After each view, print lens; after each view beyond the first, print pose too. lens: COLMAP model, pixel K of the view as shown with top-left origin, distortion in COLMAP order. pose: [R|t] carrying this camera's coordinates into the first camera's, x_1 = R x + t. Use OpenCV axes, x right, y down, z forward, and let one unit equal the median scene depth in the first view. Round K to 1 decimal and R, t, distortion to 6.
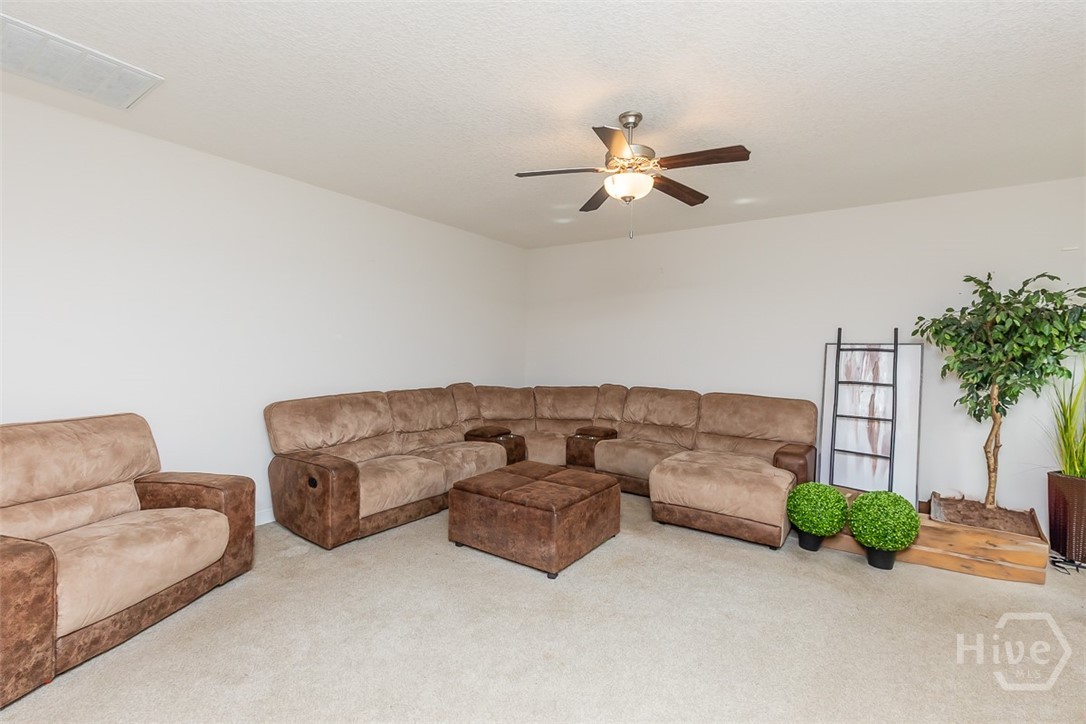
lens RADIAL K [[488.2, 0, 553.5], [0, 488.2, 364.4], [0, 0, 1]] dist [0.000442, 0.000007]
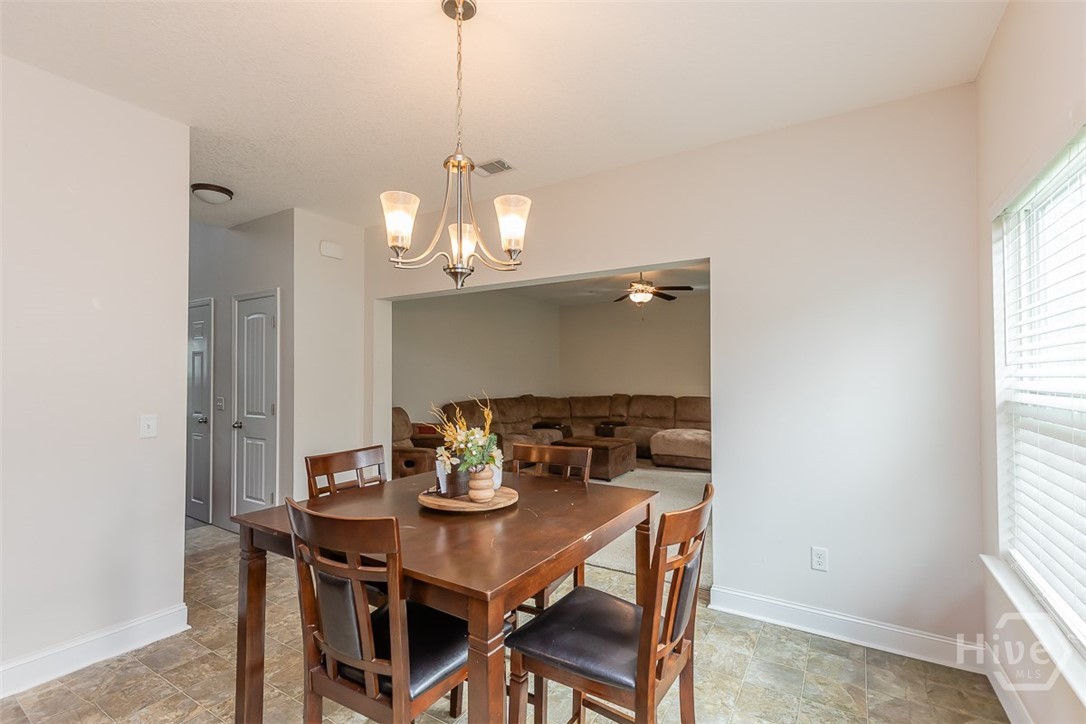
lens RADIAL K [[483.8, 0, 542.3], [0, 483.8, 366.8], [0, 0, 1]] dist [0.001819, -0.000269]
pose [[0.999330, -0.019157, 0.031196, -0.191749], [0.020633, 0.998650, -0.047678, 0.023488], [-0.030240, 0.048290, 0.998375, -0.601914]]
